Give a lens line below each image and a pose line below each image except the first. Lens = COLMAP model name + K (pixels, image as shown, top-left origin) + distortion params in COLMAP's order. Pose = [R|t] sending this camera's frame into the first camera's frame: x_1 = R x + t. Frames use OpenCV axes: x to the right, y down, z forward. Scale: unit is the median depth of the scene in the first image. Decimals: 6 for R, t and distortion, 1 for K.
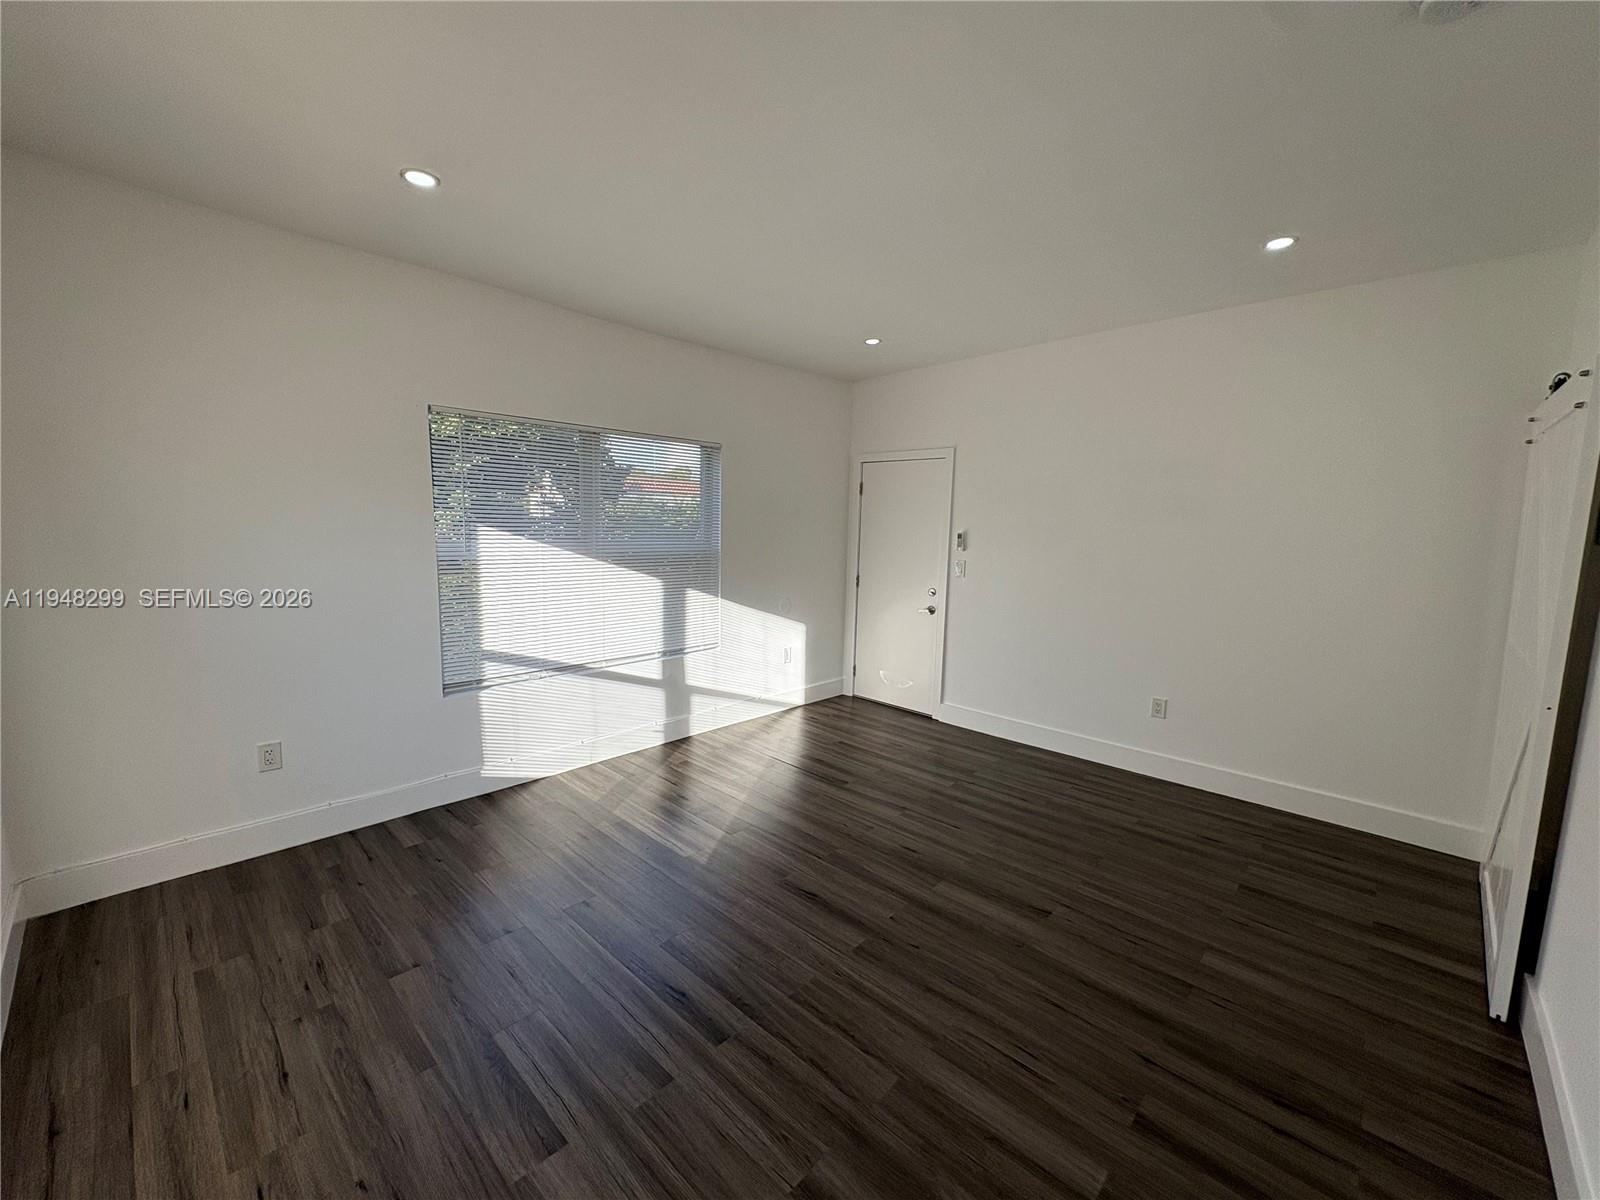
lens RADIAL K [[636.3, 0, 800.0], [0, 636.3, 600.0], [0, 0, 1]] dist [0.001176, 0.000162]
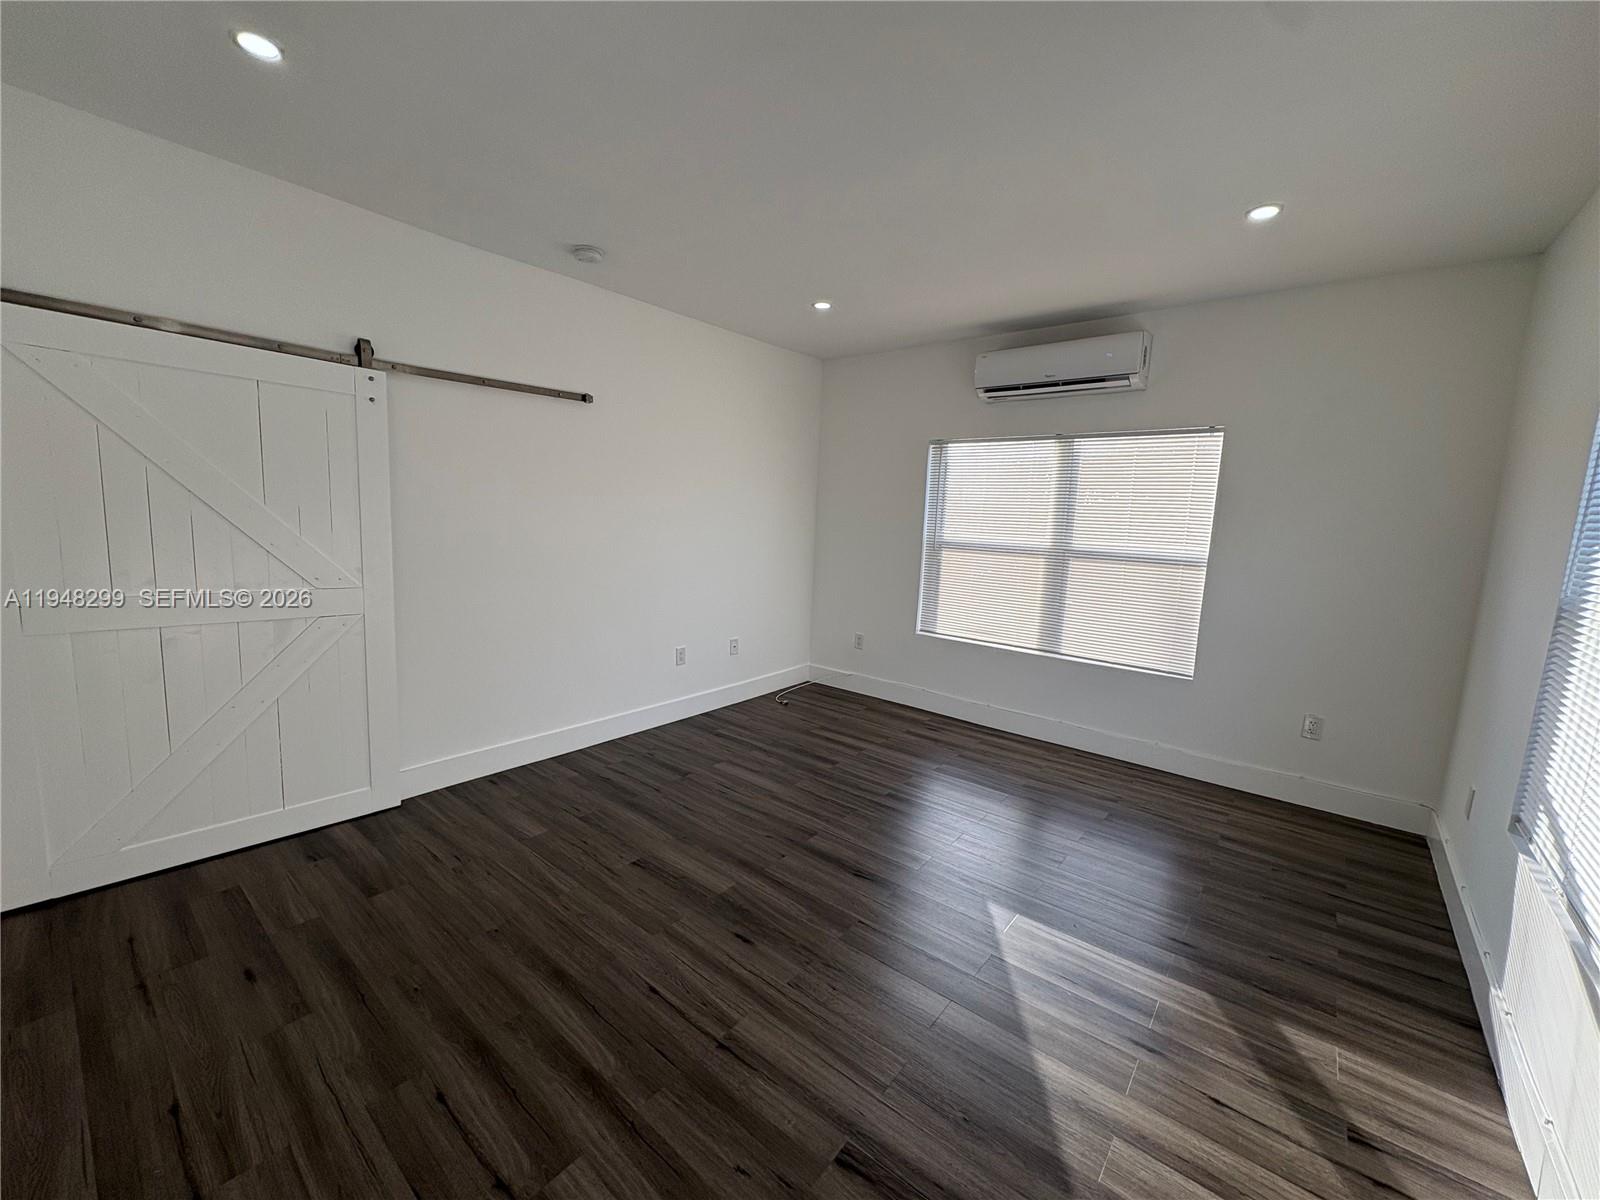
lens RADIAL K [[636.3, 0, 800.0], [0, 636.3, 600.0], [0, 0, 1]] dist [0.001176, 0.000162]
pose [[-0.996166, -0.050607, -0.071357, 0.218414], [-0.067153, 0.965131, 0.253006, -0.221649], [0.056065, 0.256828, -0.964830, 1.971013]]
